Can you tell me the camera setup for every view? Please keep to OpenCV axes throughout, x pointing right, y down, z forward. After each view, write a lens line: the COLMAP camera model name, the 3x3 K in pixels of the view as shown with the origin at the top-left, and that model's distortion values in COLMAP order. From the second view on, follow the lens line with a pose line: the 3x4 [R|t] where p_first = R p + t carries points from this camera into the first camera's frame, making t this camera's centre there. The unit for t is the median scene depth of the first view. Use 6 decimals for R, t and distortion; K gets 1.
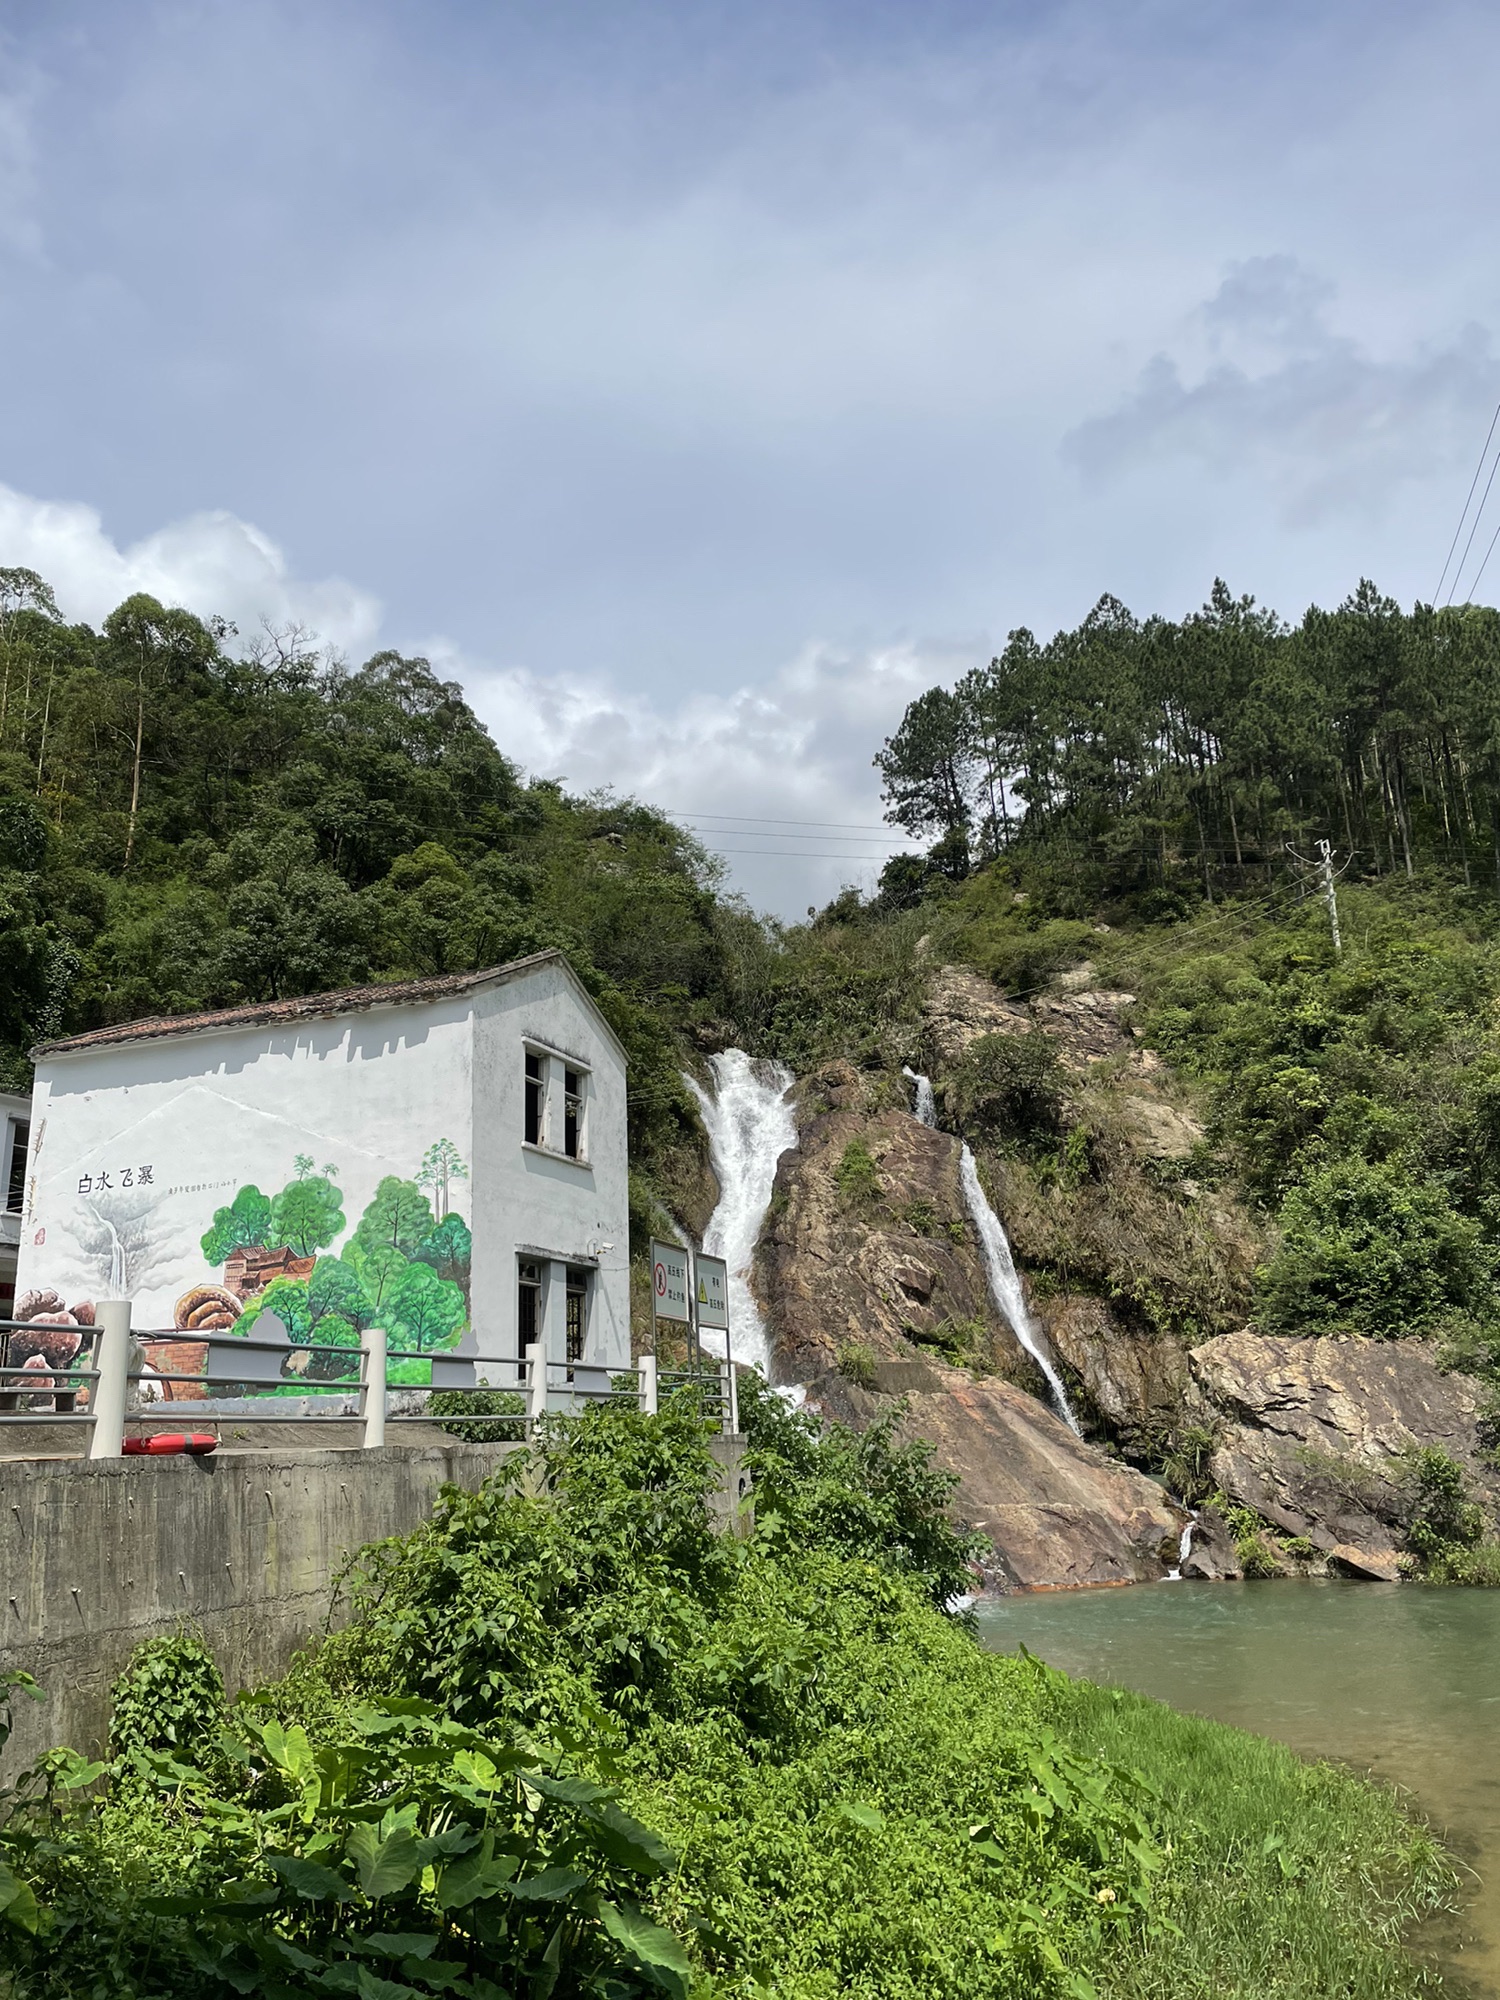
lens RADIAL K [[1490.3, 0, 738.3], [0, 1490.3, 982.4], [0, 0, 1]] dist [0.062402, -0.047381]
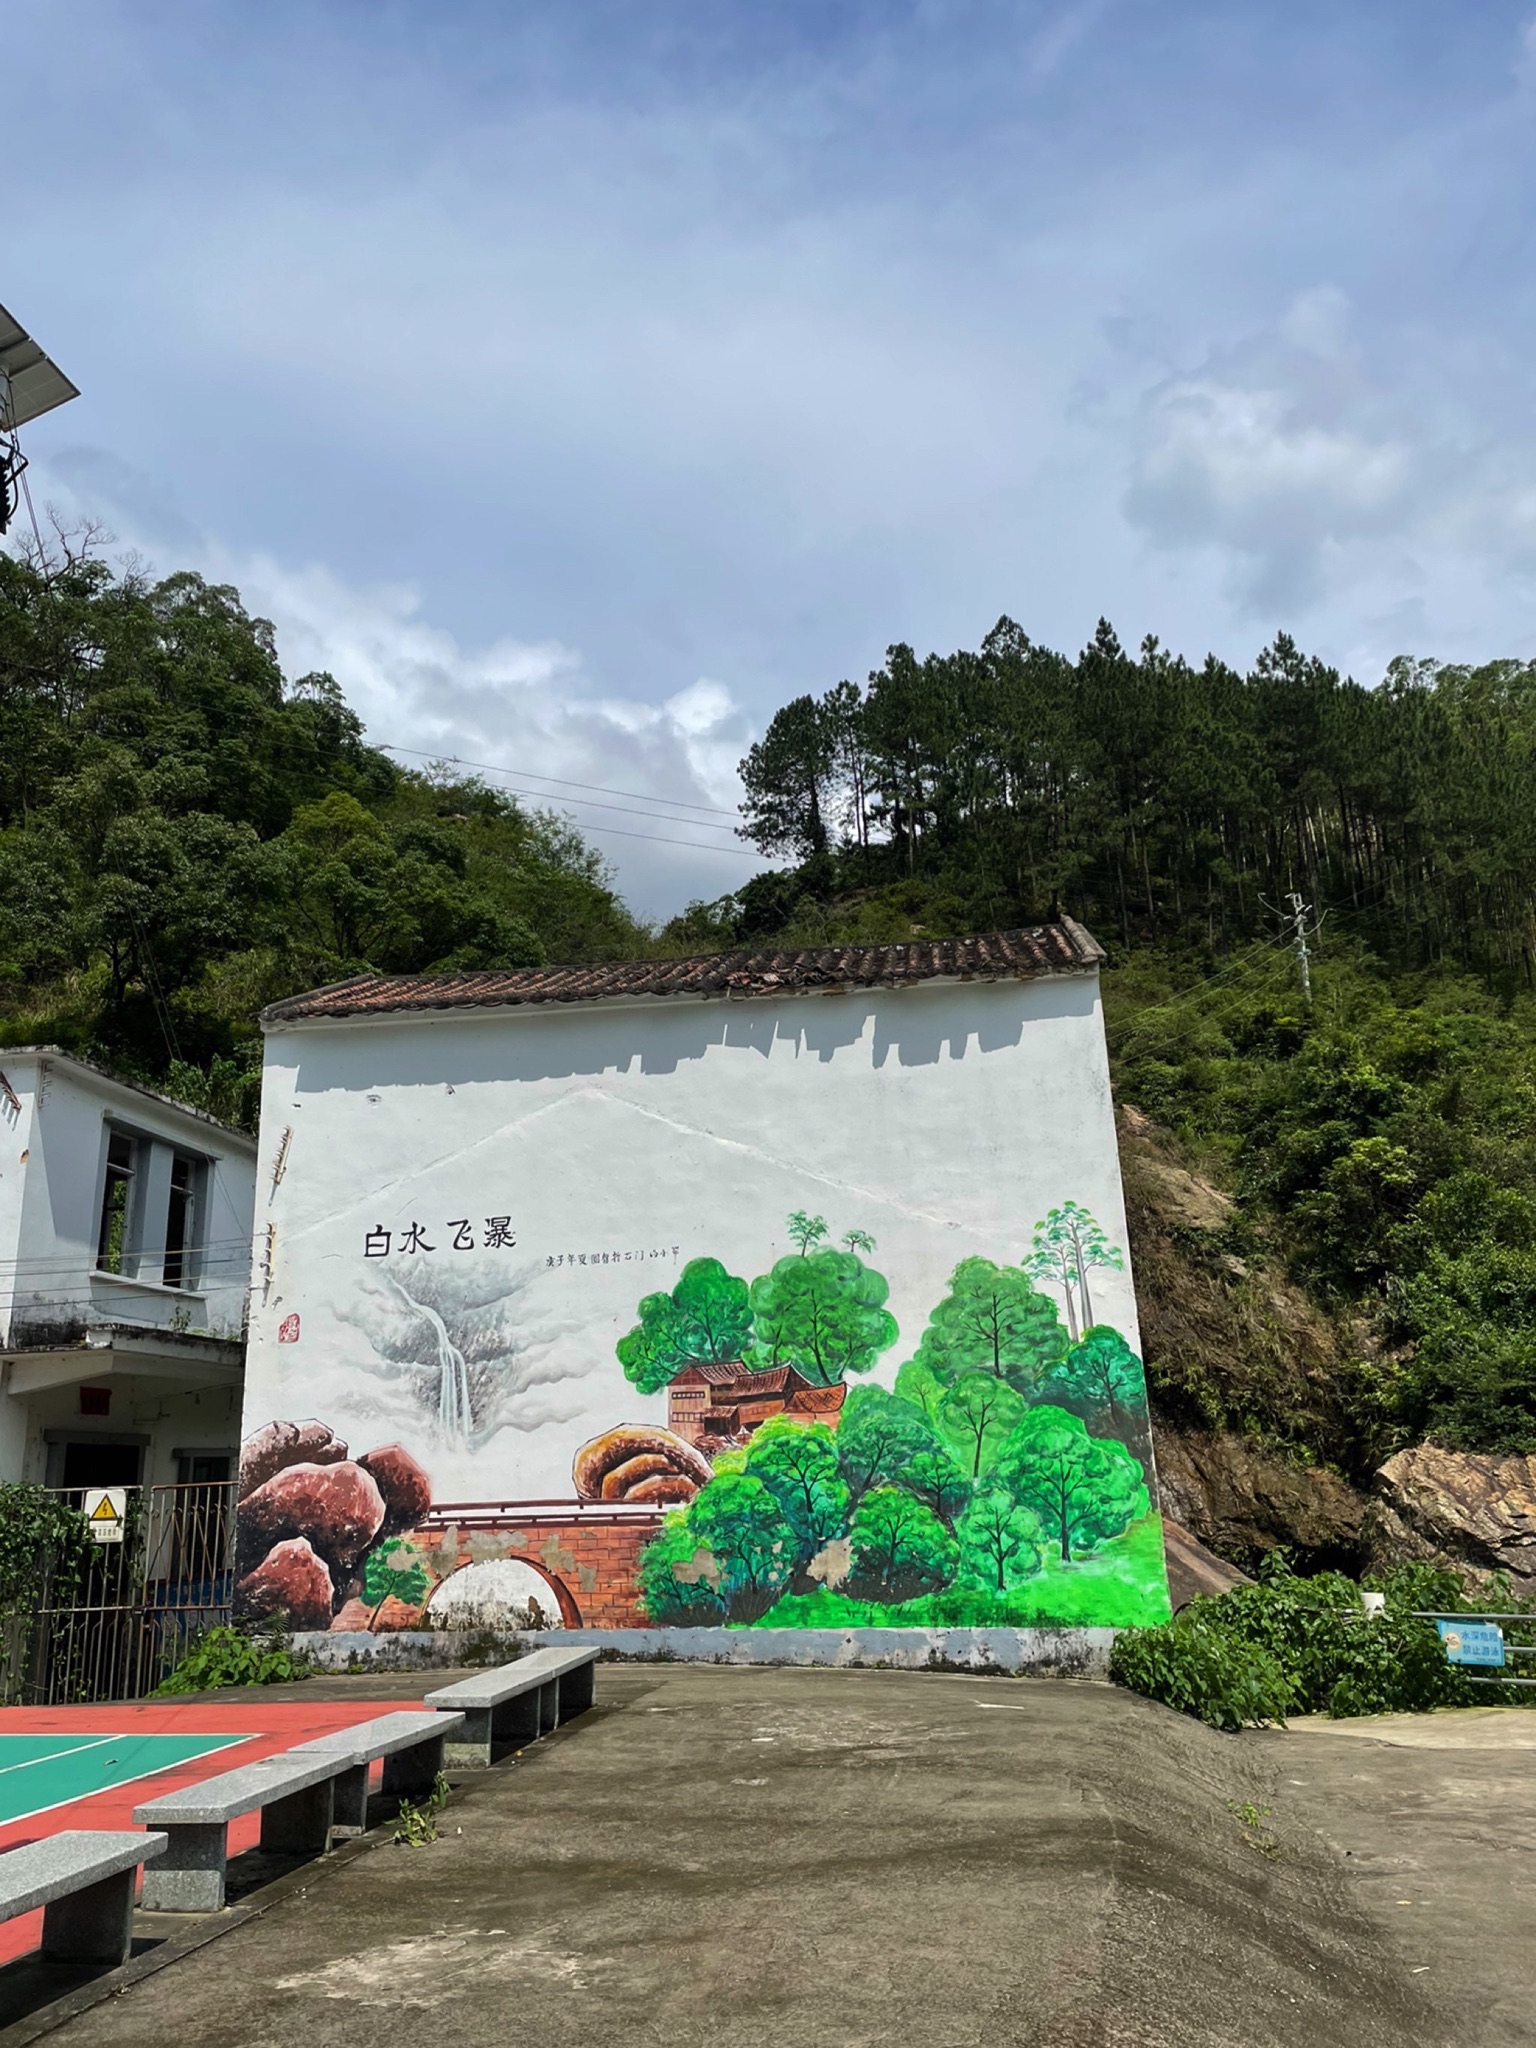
lens RADIAL K [[1526.1, 0, 736.3], [0, 1526.1, 974.2], [0, 0, 1]] dist [0.062402, -0.047381]
pose [[0.971587, 0.079281, 0.223012, -0.217548], [-0.073587, 0.996718, -0.033739, 0.019005], [-0.224955, 0.016370, 0.974232, 0.185776]]
